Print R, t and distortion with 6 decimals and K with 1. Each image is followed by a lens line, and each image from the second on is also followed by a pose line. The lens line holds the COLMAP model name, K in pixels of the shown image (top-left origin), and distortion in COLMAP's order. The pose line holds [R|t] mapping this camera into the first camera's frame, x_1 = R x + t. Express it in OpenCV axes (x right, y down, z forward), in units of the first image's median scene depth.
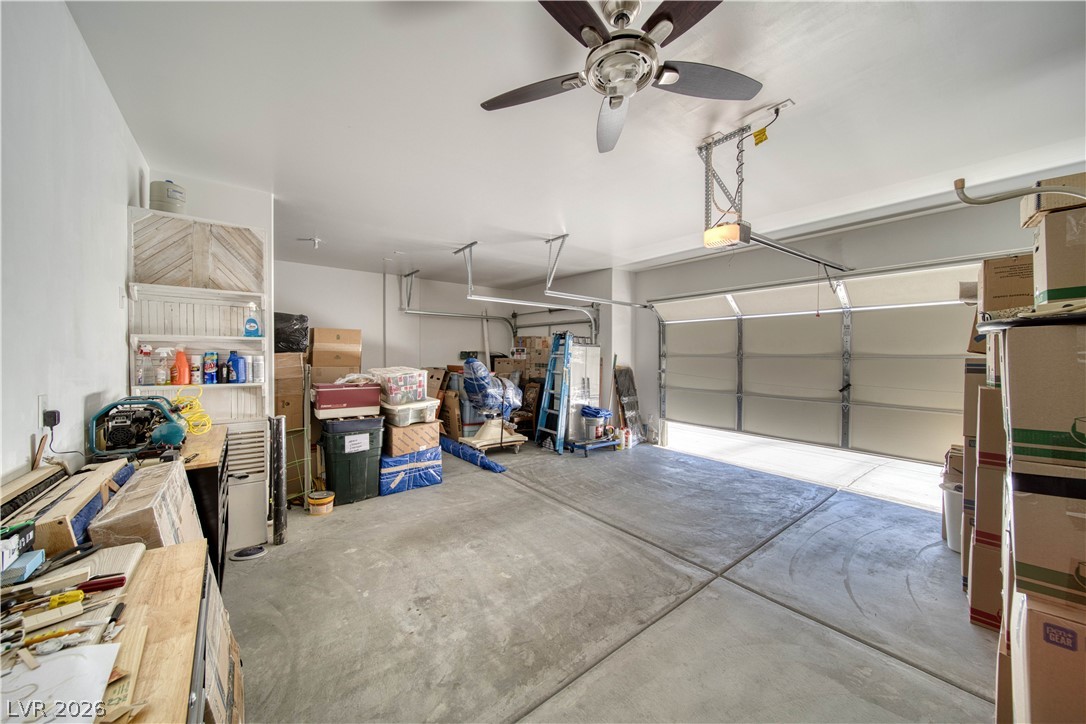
lens RADIAL K [[380.4, 0, 542.9], [0, 380.4, 359.6], [0, 0, 1]] dist [-0.000266, -0.001444]
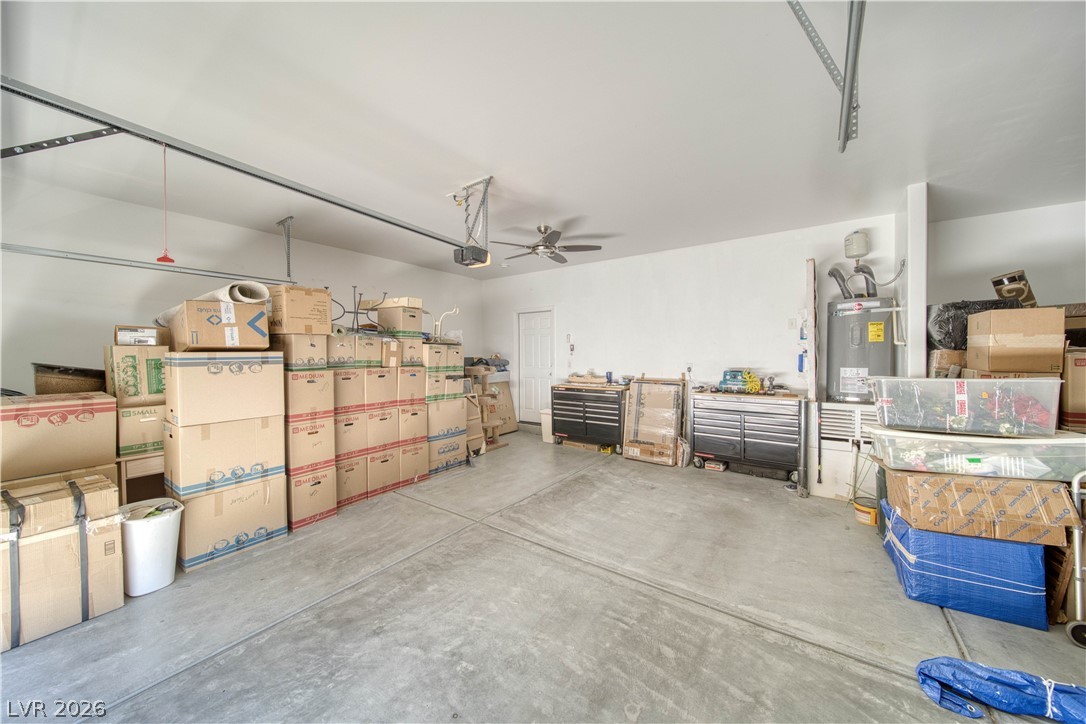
lens RADIAL K [[380.4, 0, 542.9], [0, 380.4, 359.6], [0, 0, 1]] dist [-0.000266, -0.001444]
pose [[-0.963758, 0.000444, -0.266779, 0.536018], [-0.005732, 0.999733, 0.022369, -0.011262], [0.266717, 0.023088, -0.963498, 2.076381]]
